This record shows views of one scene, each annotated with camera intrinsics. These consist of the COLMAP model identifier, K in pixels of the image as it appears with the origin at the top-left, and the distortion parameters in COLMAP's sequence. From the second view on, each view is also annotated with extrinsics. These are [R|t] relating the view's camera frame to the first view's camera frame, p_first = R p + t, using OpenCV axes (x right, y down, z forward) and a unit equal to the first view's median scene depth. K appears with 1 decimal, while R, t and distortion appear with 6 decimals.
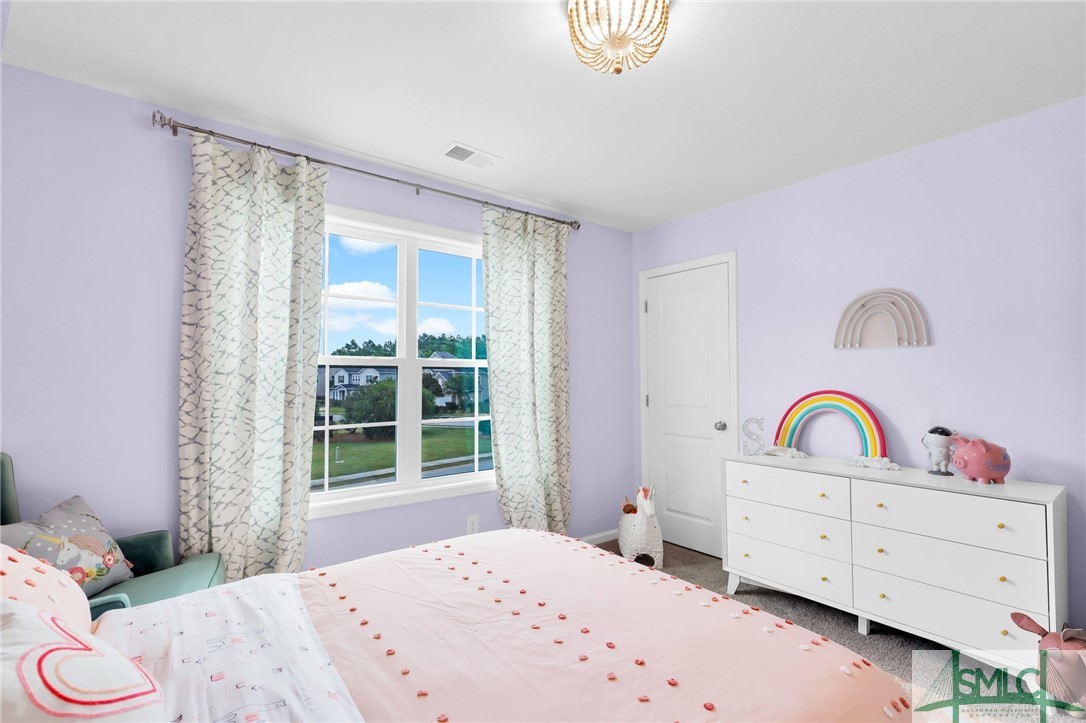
lens RADIAL K [[491.1, 0, 543.5], [0, 491.1, 370.7], [0, 0, 1]] dist [0.002117, 0.000314]
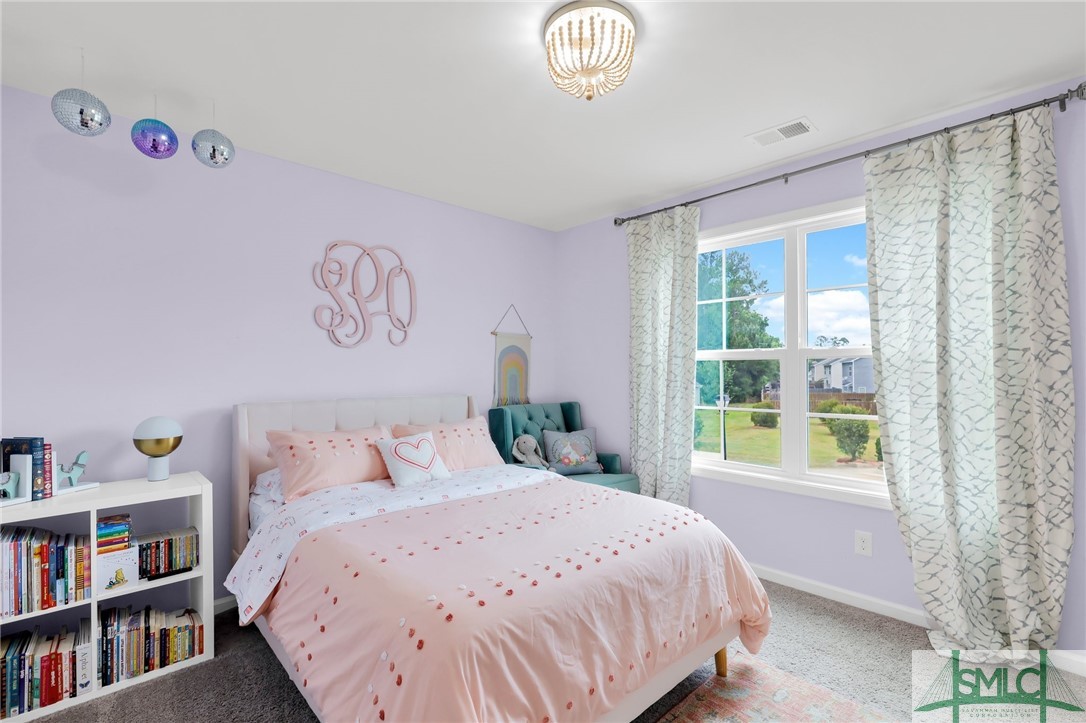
lens RADIAL K [[491.1, 0, 546.3], [0, 491.1, 364.7], [0, 0, 1]] dist [0.002117, 0.000314]
pose [[0.091019, -0.003870, -0.995842, 0.642535], [0.023742, 0.999717, -0.001715, -0.001595], [0.995566, -0.023487, 0.091085, 0.389122]]
